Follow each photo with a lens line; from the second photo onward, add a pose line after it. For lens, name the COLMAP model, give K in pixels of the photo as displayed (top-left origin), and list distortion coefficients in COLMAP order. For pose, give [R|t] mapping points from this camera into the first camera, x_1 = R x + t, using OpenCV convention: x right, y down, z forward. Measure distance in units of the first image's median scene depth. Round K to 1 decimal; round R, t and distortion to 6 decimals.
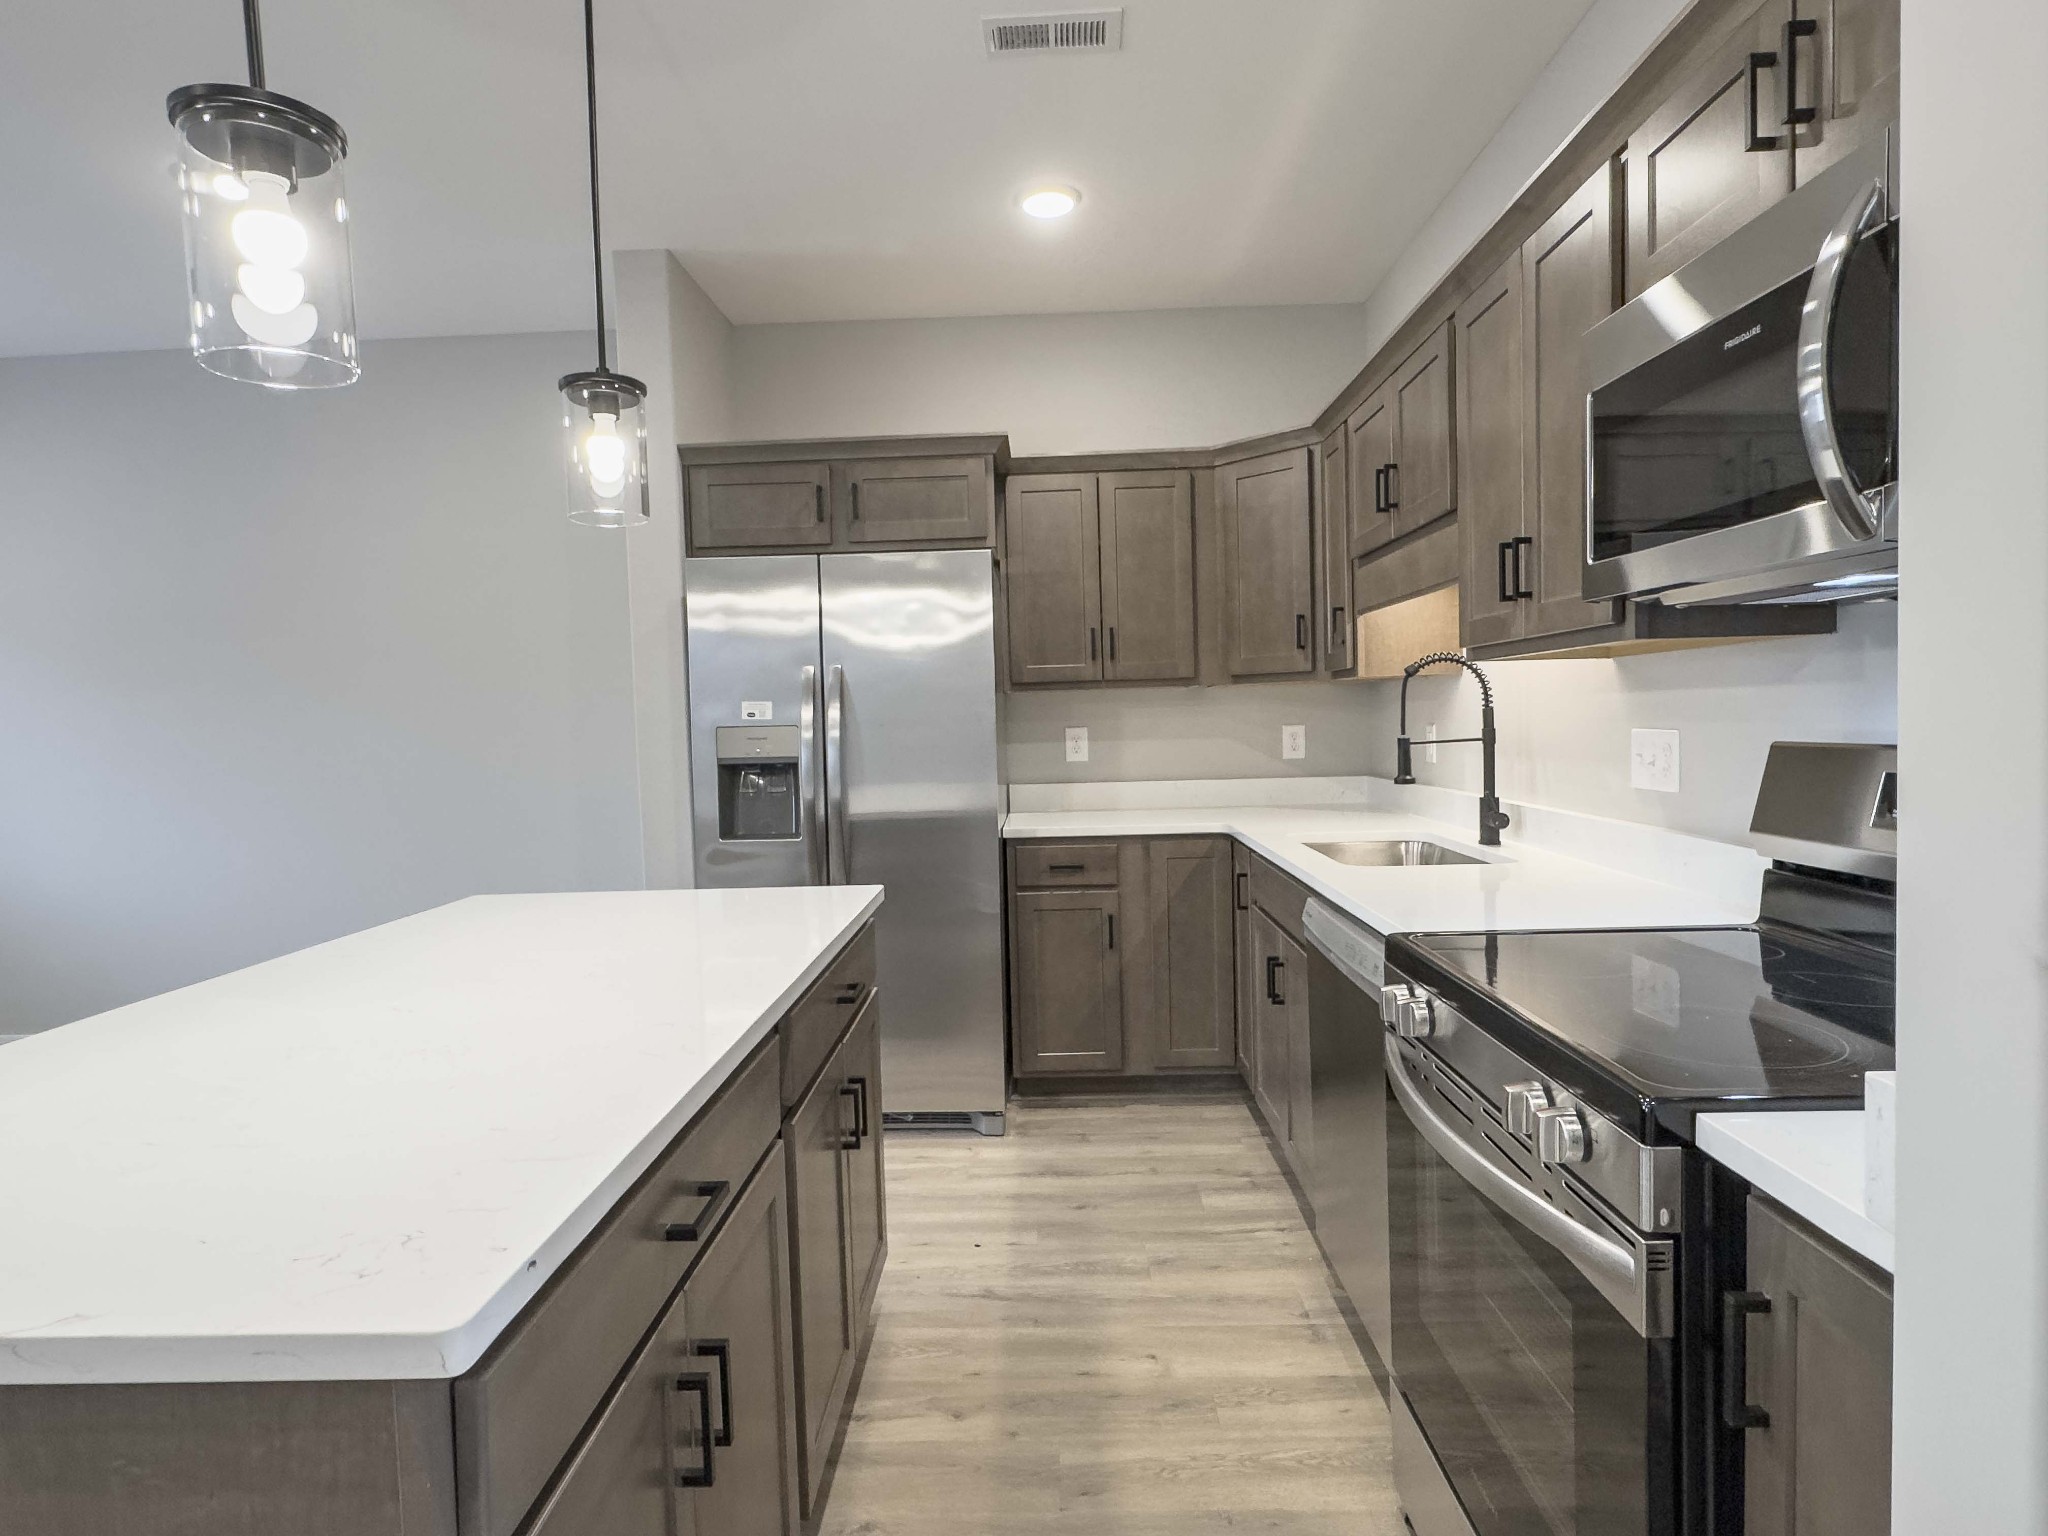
lens RADIAL K [[1103.6, 0, 1015.6], [0, 1103.6, 766.5], [0, 0, 1]] dist [-0.002231, 0.000854]
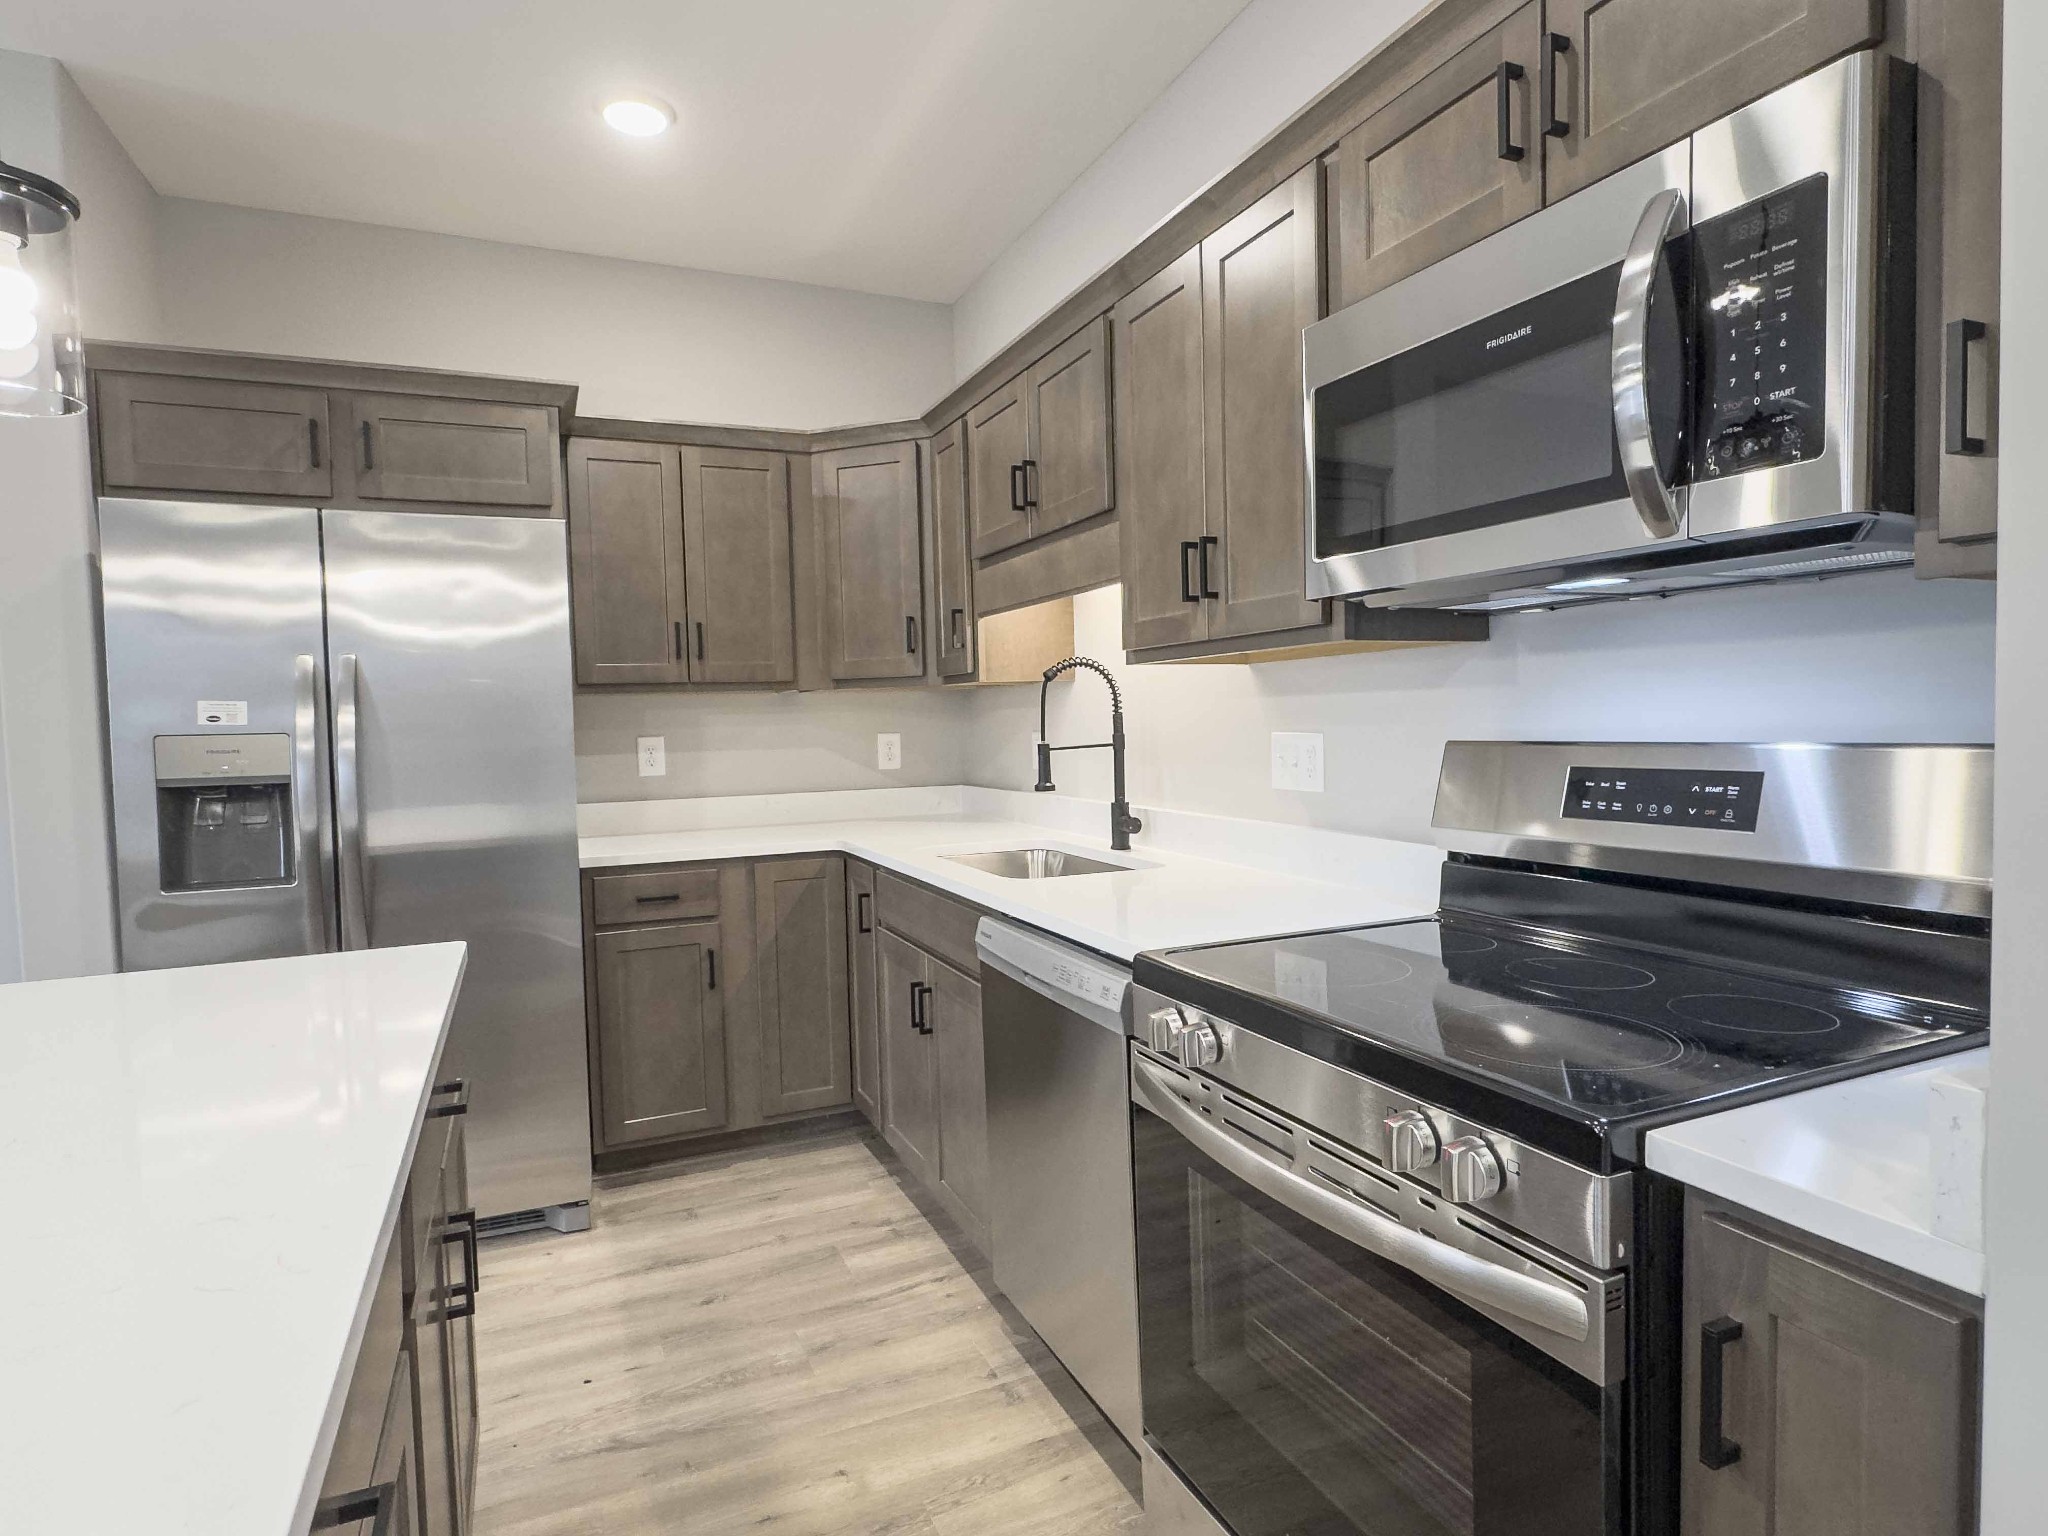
lens RADIAL K [[1103.6, 0, 1018.4], [0, 1103.6, 766.1], [0, 0, 1]] dist [-0.002231, 0.000854]
pose [[0.902550, -0.014053, 0.430356, -0.086276], [0.019755, 0.999766, -0.008785, 0.001848], [-0.430132, 0.016430, 0.902616, 0.131617]]
